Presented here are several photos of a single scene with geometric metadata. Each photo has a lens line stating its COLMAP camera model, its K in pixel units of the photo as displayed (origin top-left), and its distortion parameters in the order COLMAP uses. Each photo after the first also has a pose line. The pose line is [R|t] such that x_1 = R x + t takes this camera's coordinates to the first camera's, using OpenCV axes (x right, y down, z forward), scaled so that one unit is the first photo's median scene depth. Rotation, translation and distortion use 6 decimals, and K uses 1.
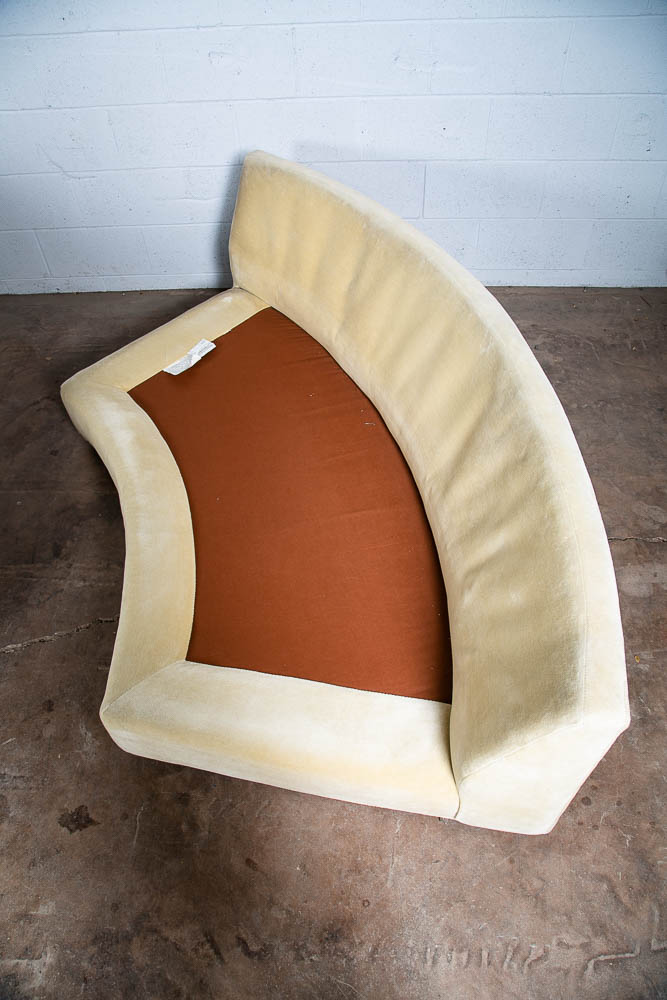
lens RADIAL K [[669.5, 0, 336.5], [0, 669.5, 497.0], [0, 0, 1]] dist [-0.108629, 0.052577]
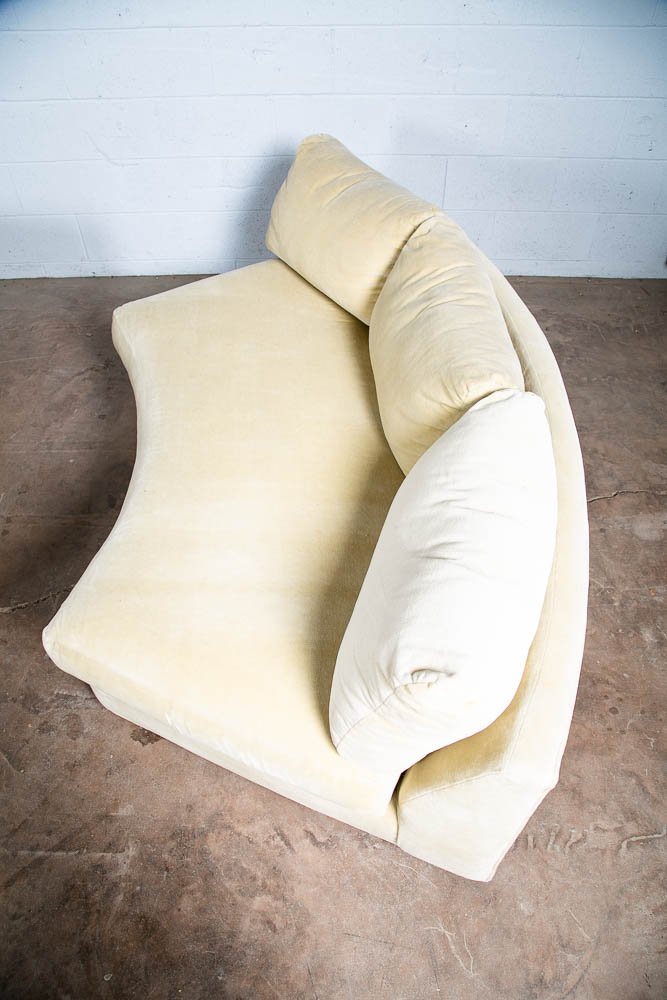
lens RADIAL K [[669.5, 0, 339.3], [0, 669.5, 503.4], [0, 0, 1]] dist [-0.108629, 0.052577]
pose [[0.999510, 0.003663, 0.031089, -0.089308], [-0.003103, 0.999832, -0.018038, 0.100431], [-0.031149, 0.017933, 0.999354, -0.081389]]
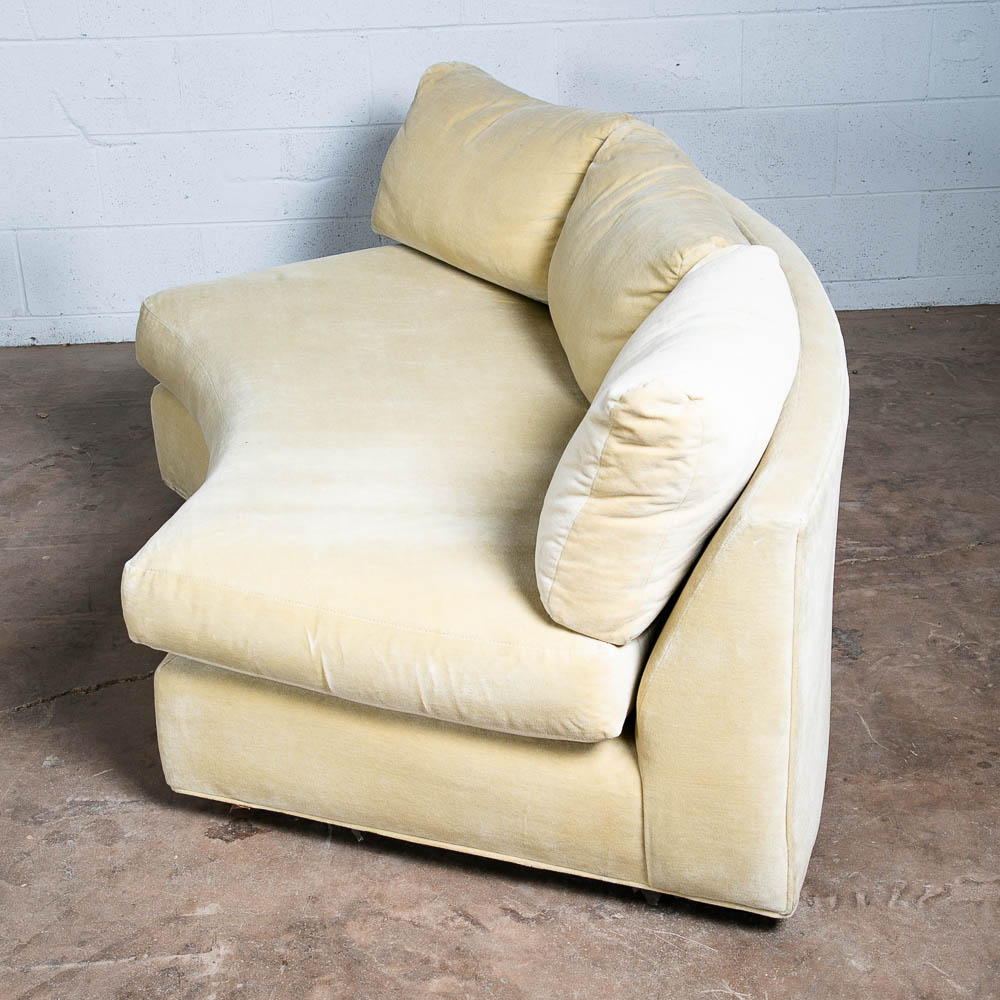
lens RADIAL K [[1887.1, 0, 505.9], [0, 1887.1, 499.0], [0, 0, 1]] dist [0.104145, 0.000000]
pose [[0.997219, -0.028386, 0.068903, -0.186343], [0.054865, 0.905371, -0.421063, 0.767403], [-0.050430, 0.423672, 0.904411, -0.682289]]
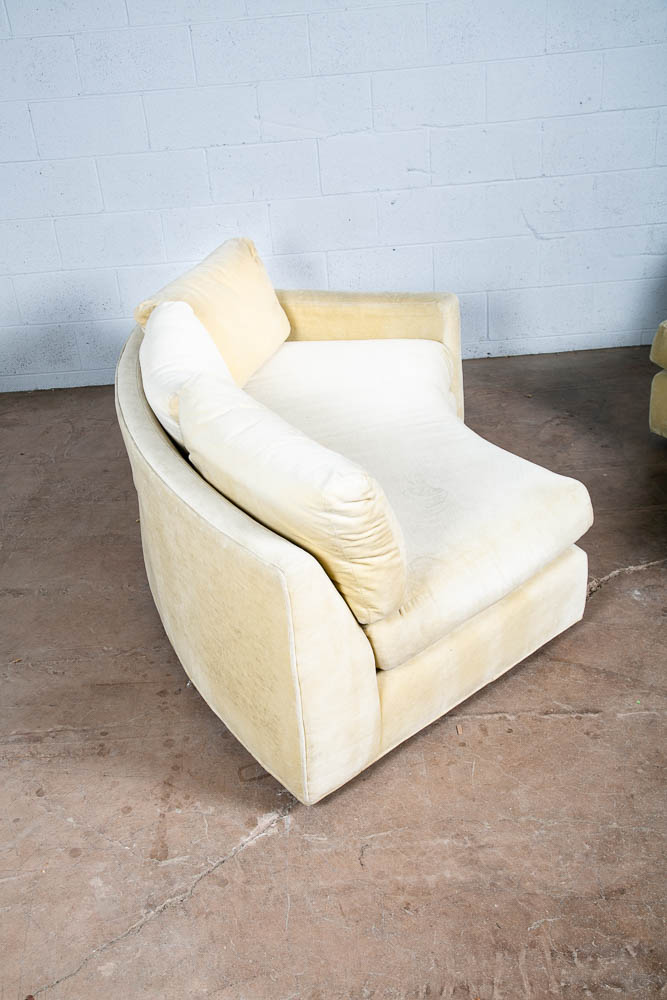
lens RADIAL K [[1041.5, 0, 331.2], [0, 1041.5, 502.5], [0, 0, 1]] dist [0.057109, 0.000000]
pose [[0.998434, -0.054296, 0.013461, -1.004220], [0.055343, 0.923677, -0.379154, 0.704192], [0.008153, 0.379306, 0.925235, -0.587374]]
